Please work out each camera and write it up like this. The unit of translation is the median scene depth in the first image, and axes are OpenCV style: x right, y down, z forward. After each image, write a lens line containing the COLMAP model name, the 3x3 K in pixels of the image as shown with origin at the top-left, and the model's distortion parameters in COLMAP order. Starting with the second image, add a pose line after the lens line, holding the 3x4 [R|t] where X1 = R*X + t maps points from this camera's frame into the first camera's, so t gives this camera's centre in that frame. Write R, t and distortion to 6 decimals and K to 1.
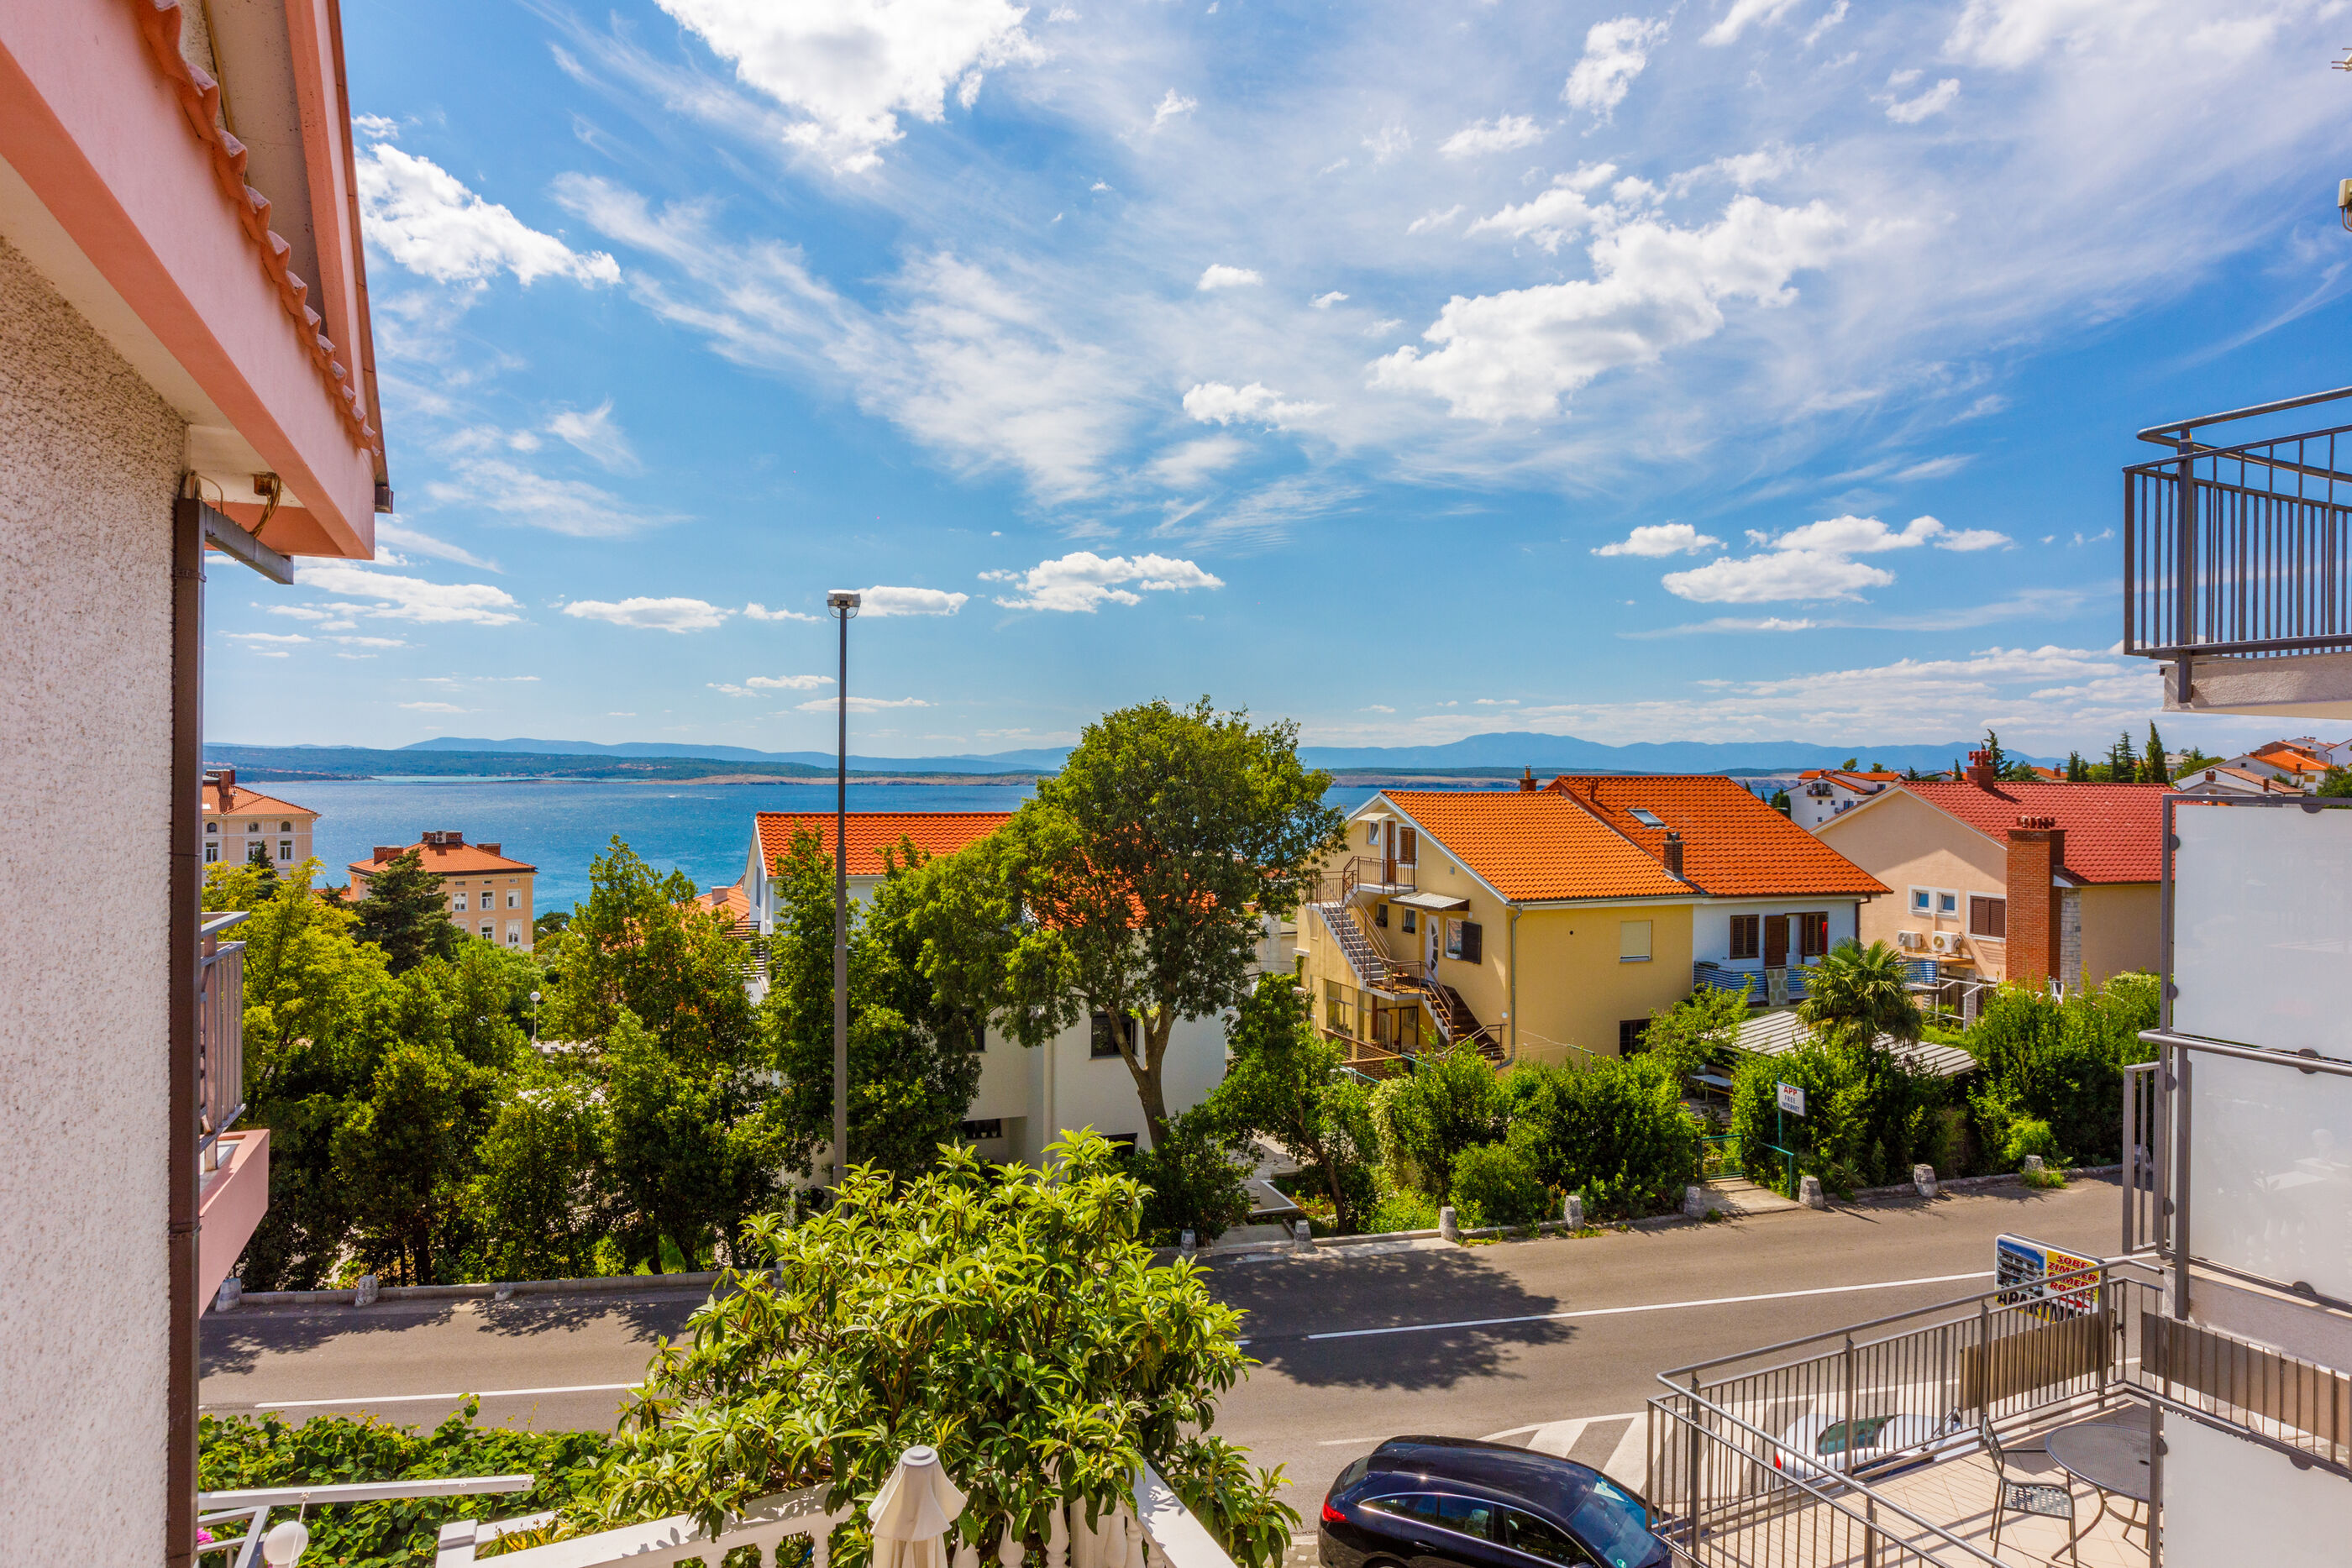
lens RADIAL K [[1392.8, 0, 1227.6], [0, 1392.8, 662.1], [0, 0, 1]] dist [-0.040293, 0.012546]
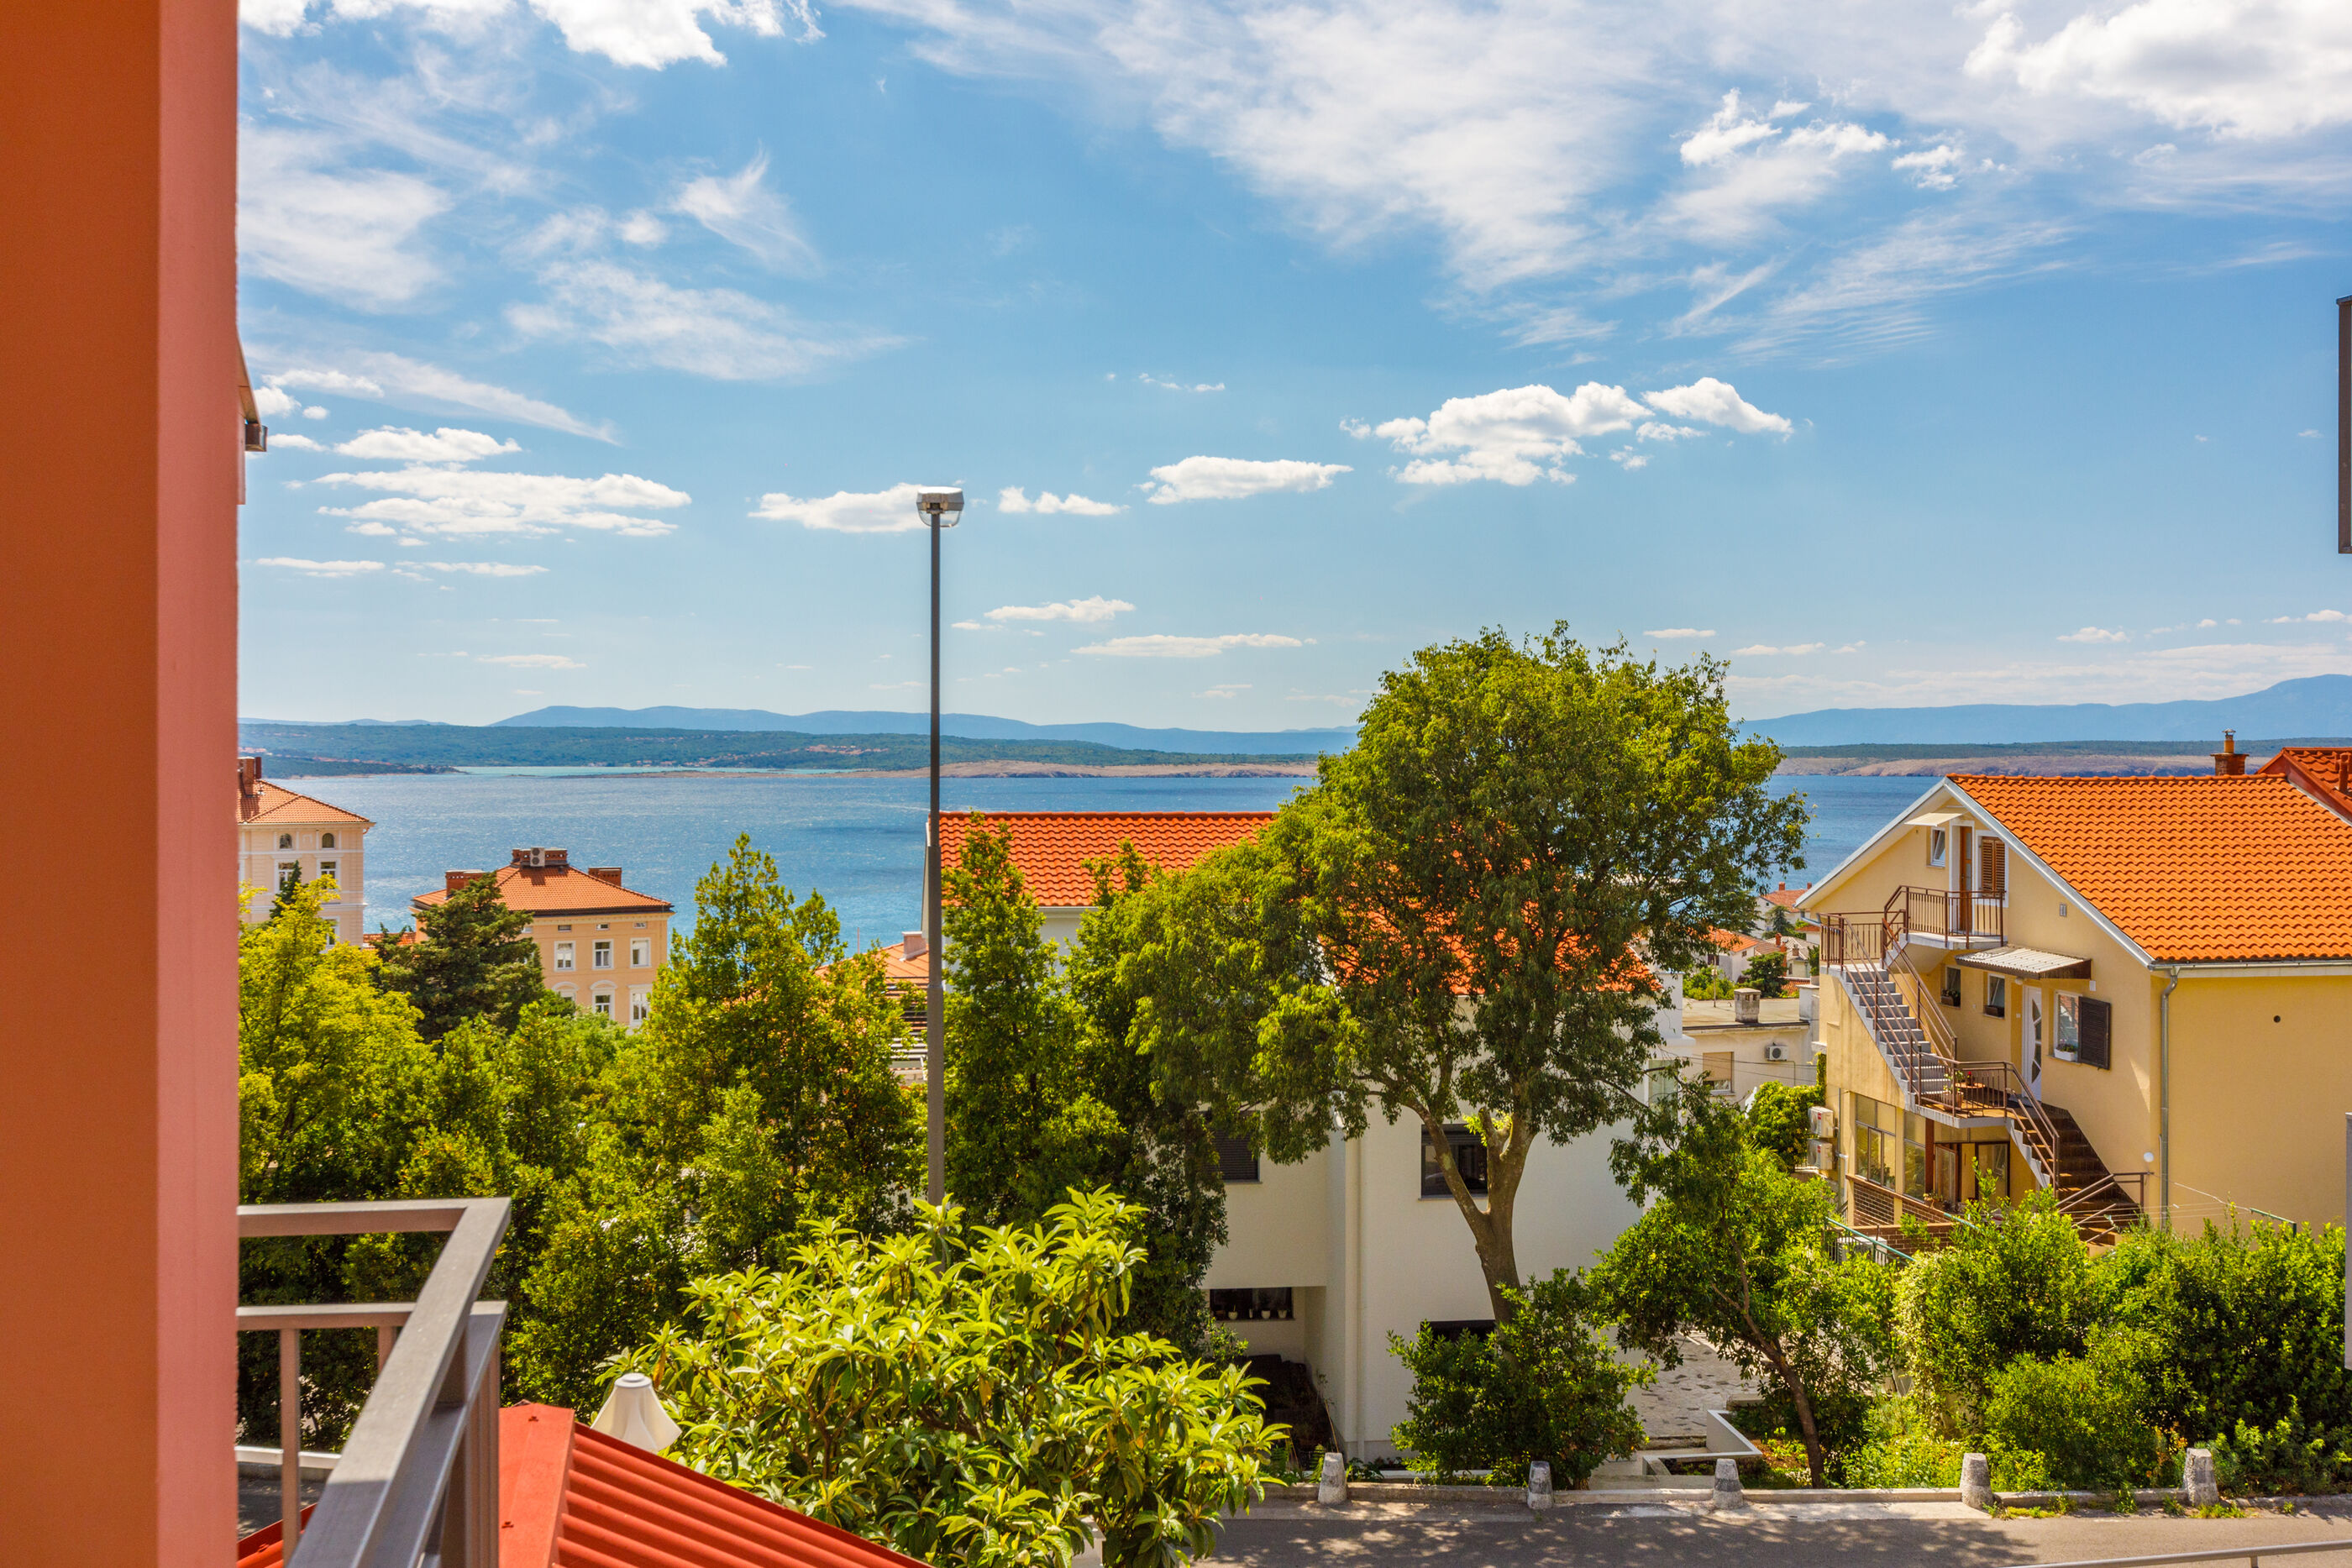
lens RADIAL K [[2359.2, 0, 1159.1], [0, 2359.2, 796.0], [0, 0, 1]] dist [-0.008338, 0.000000]
pose [[0.966298, -0.002665, -0.257413, 0.077588], [0.027781, 0.995186, 0.093985, -0.003275], [0.255924, -0.097969, 0.961720, -0.070901]]
